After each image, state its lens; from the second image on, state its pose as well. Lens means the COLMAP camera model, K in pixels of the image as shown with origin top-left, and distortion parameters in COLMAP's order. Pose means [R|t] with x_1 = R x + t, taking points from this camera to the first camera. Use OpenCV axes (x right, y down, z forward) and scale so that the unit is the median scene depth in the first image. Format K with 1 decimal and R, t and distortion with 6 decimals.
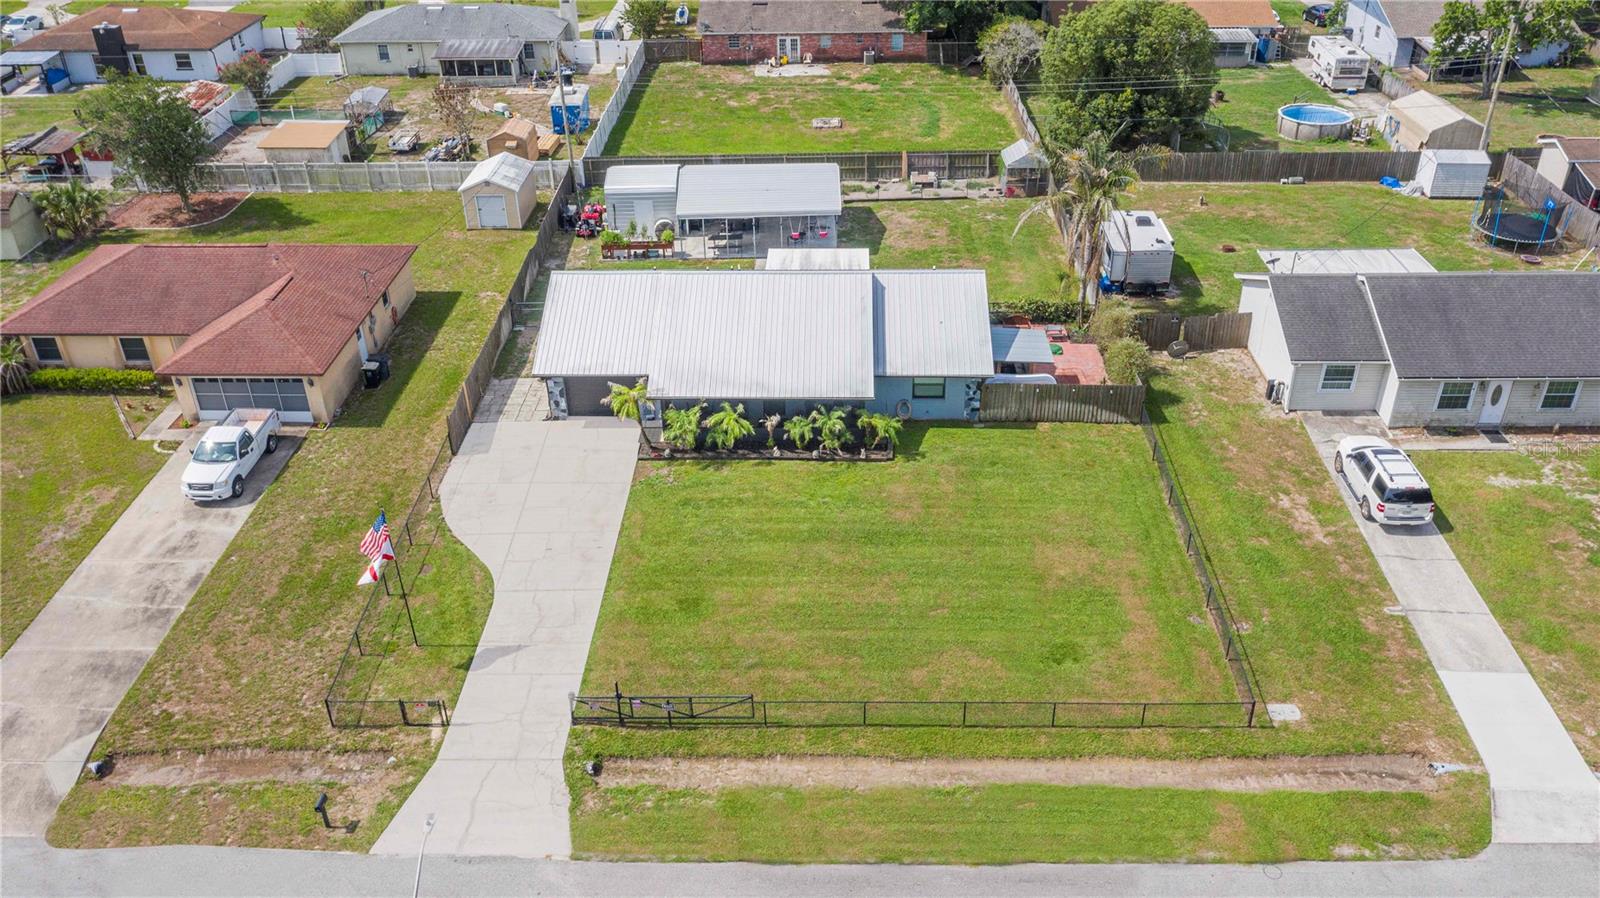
lens RADIAL K [[1291.6, 0, 804.6], [0, 1291.6, 443.9], [0, 0, 1]] dist [0.000678, 0.000883]
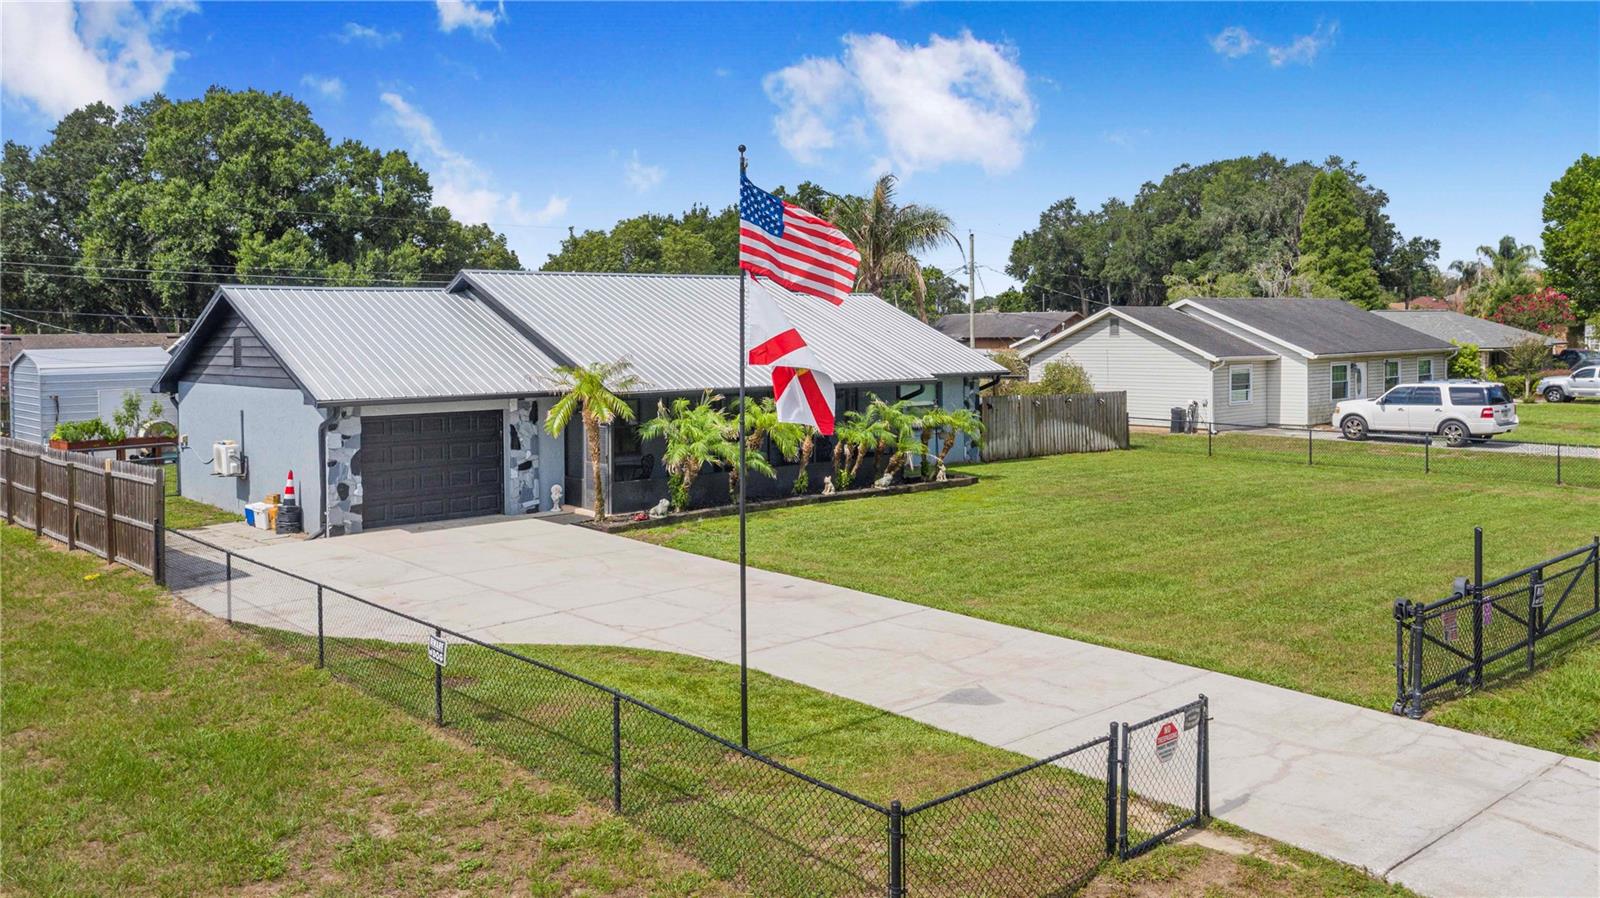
lens RADIAL K [[1291.6, 0, 804.6], [0, 1291.6, 443.9], [0, 0, 1]] dist [0.000678, 0.000883]
pose [[0.734872, -0.050085, 0.676353, -0.356259], [0.347792, 0.883987, -0.312422, 0.140688], [-0.582240, 0.464821, 0.667037, 0.576462]]
